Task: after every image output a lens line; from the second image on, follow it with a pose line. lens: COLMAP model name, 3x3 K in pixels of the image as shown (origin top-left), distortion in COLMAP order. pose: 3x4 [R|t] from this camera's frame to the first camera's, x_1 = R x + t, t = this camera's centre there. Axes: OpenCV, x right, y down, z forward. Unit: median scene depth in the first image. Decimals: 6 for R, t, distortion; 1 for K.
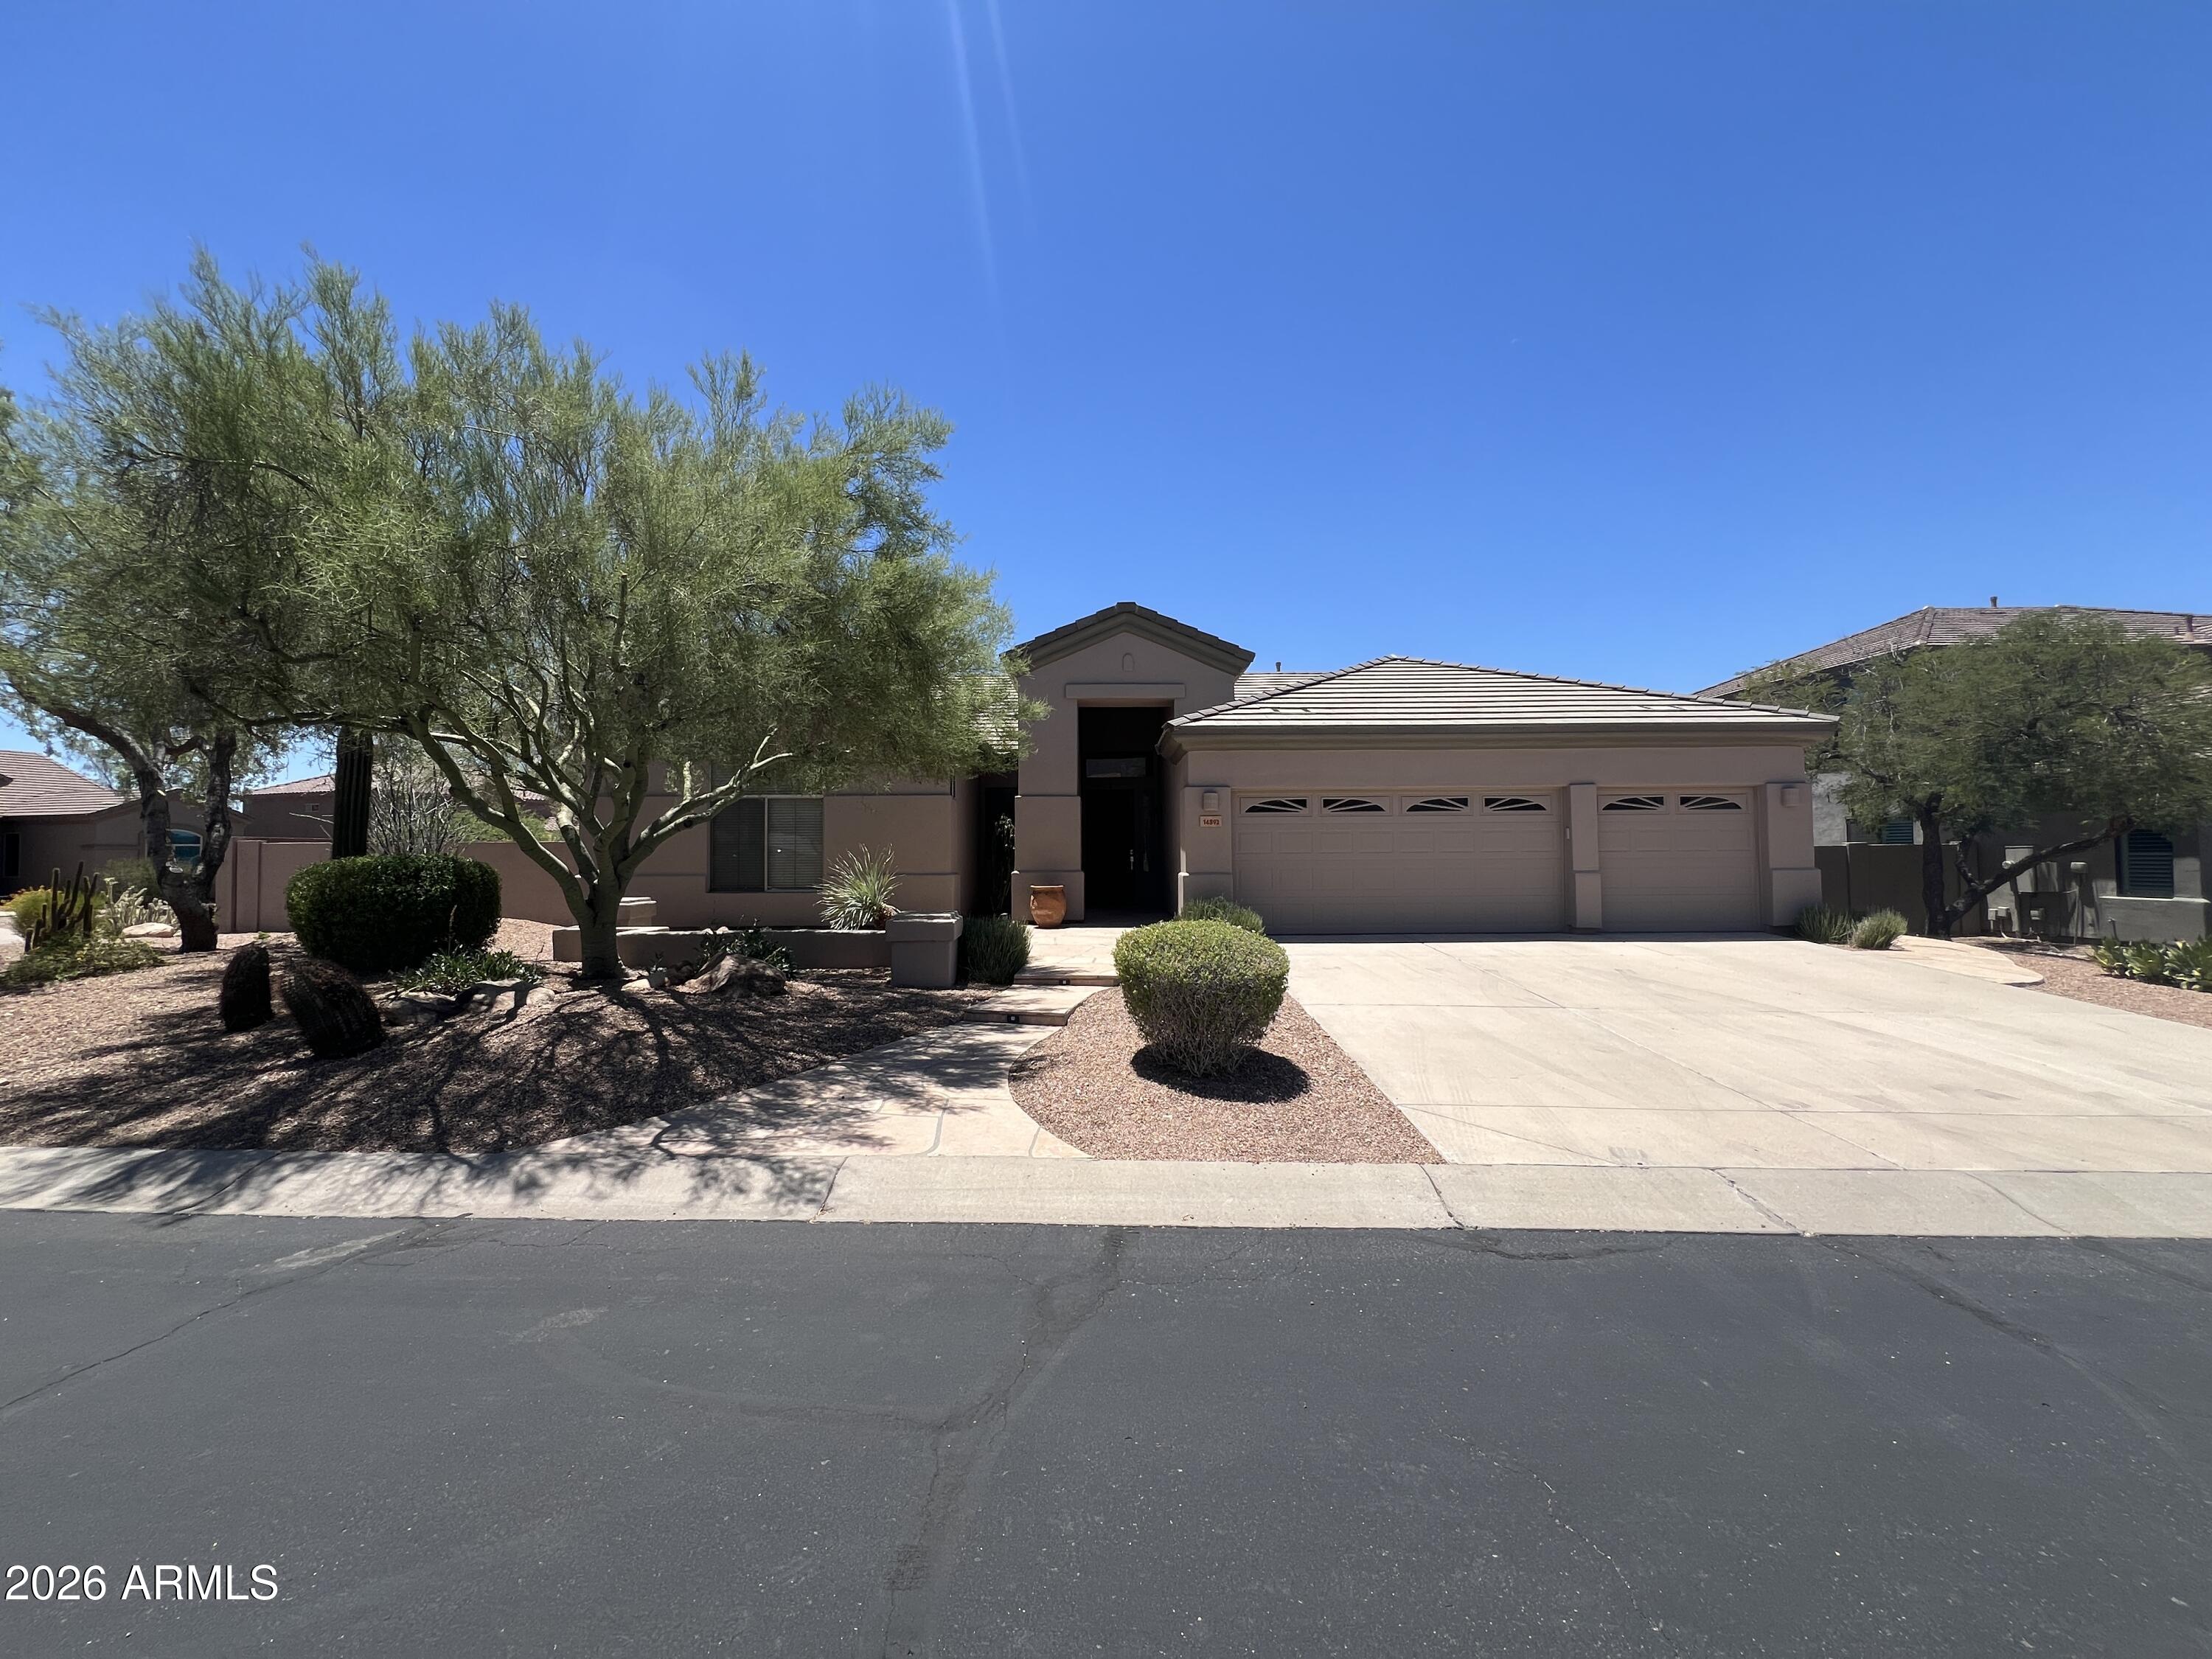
lens RADIAL K [[891.0, 0, 1098.3], [0, 891.0, 830.0], [0, 0, 1]] dist [-0.005896, 0.001192]
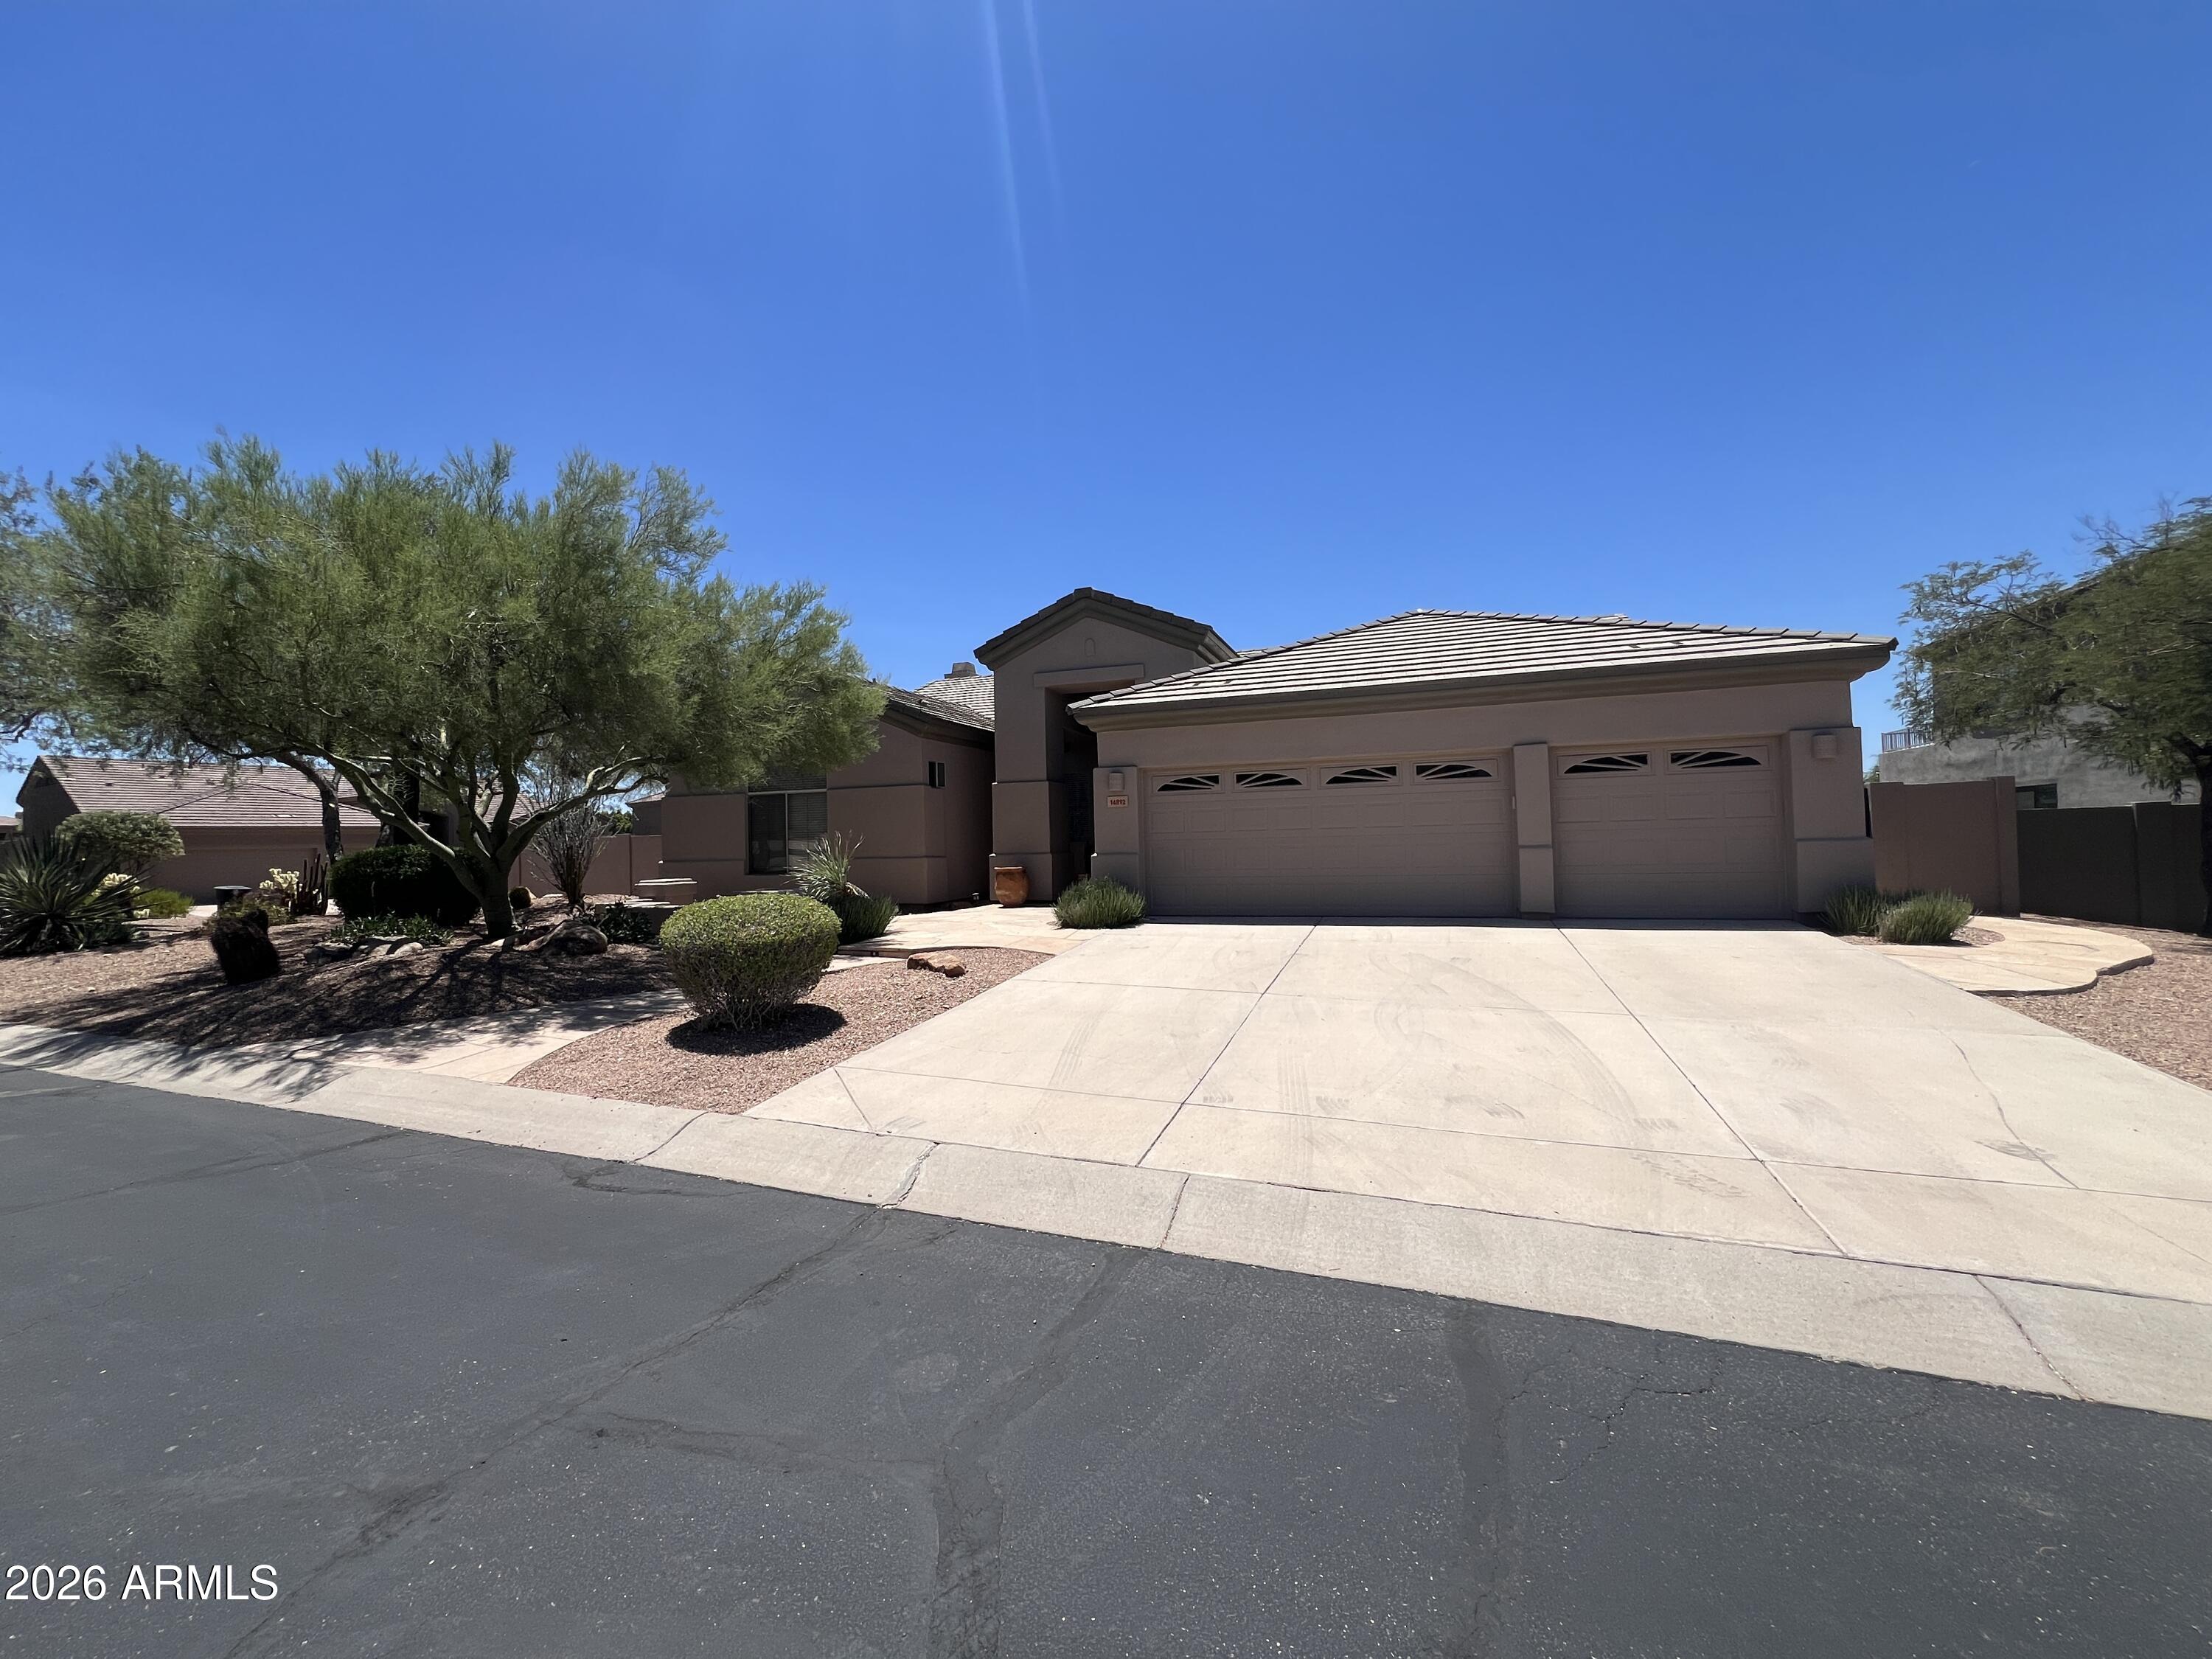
lens RADIAL K [[891.0, 0, 1106.3], [0, 891.0, 831.9], [0, 0, 1]] dist [-0.005896, 0.001192]
pose [[0.940847, -0.020351, -0.338220, 0.777617], [0.025718, 0.999604, 0.011395, 0.021811], [0.337855, -0.019420, 0.940998, 0.095805]]
